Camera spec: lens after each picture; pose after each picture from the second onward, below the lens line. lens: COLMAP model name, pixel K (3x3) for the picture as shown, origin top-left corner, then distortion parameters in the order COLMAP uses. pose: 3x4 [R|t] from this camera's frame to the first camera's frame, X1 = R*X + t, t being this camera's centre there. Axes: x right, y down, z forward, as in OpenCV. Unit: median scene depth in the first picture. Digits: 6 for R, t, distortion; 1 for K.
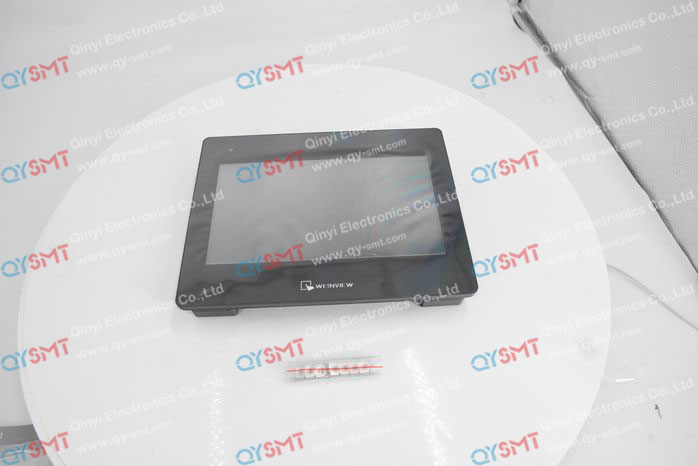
lens RADIAL K [[547.9, 0, 349.0], [0, 547.9, 233.0], [0, 0, 1]] dist [0.000573, -0.001257]
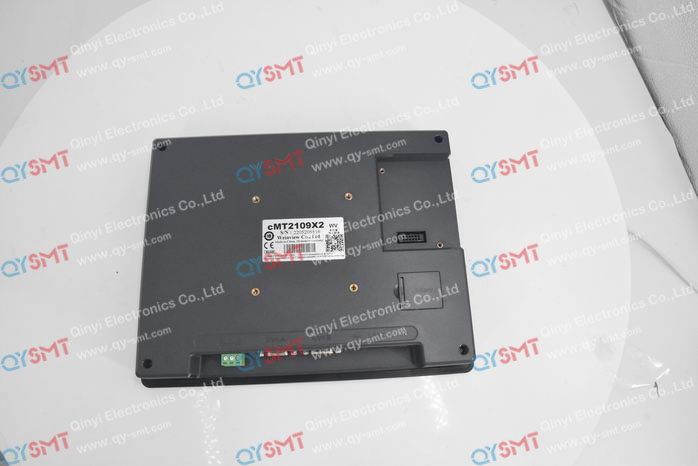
lens RADIAL K [[547.9, 0, 349.0], [0, 547.9, 233.0], [0, 0, 1]] dist [0.000573, -0.001257]
pose [[1.000000, 0.000179, -0.000130, 0.000044], [-0.000179, 1.000000, -0.000562, -0.171177], [0.000130, 0.000562, 1.000000, -0.000091]]
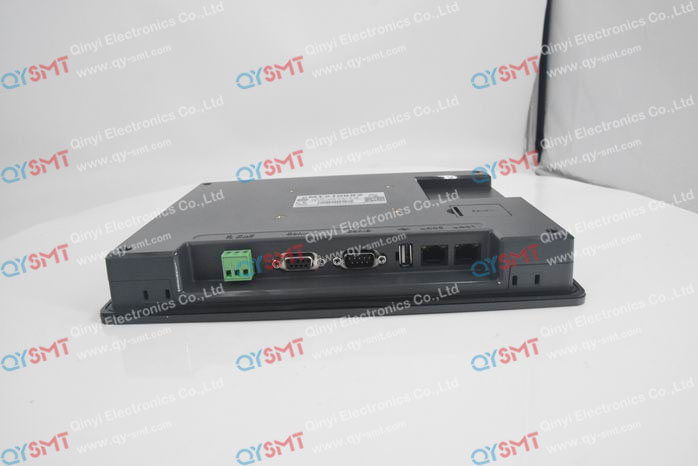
lens RADIAL K [[547.8, 0, 349.0], [0, 547.8, 233.0], [0, 0, 1]] dist [-0.000174, 0.002070]
pose [[1.000000, -0.000191, -0.000108, 0.000042], [0.000191, 1.000000, -0.000286, -0.307149], [0.000108, 0.000286, 1.000000, -0.000153]]
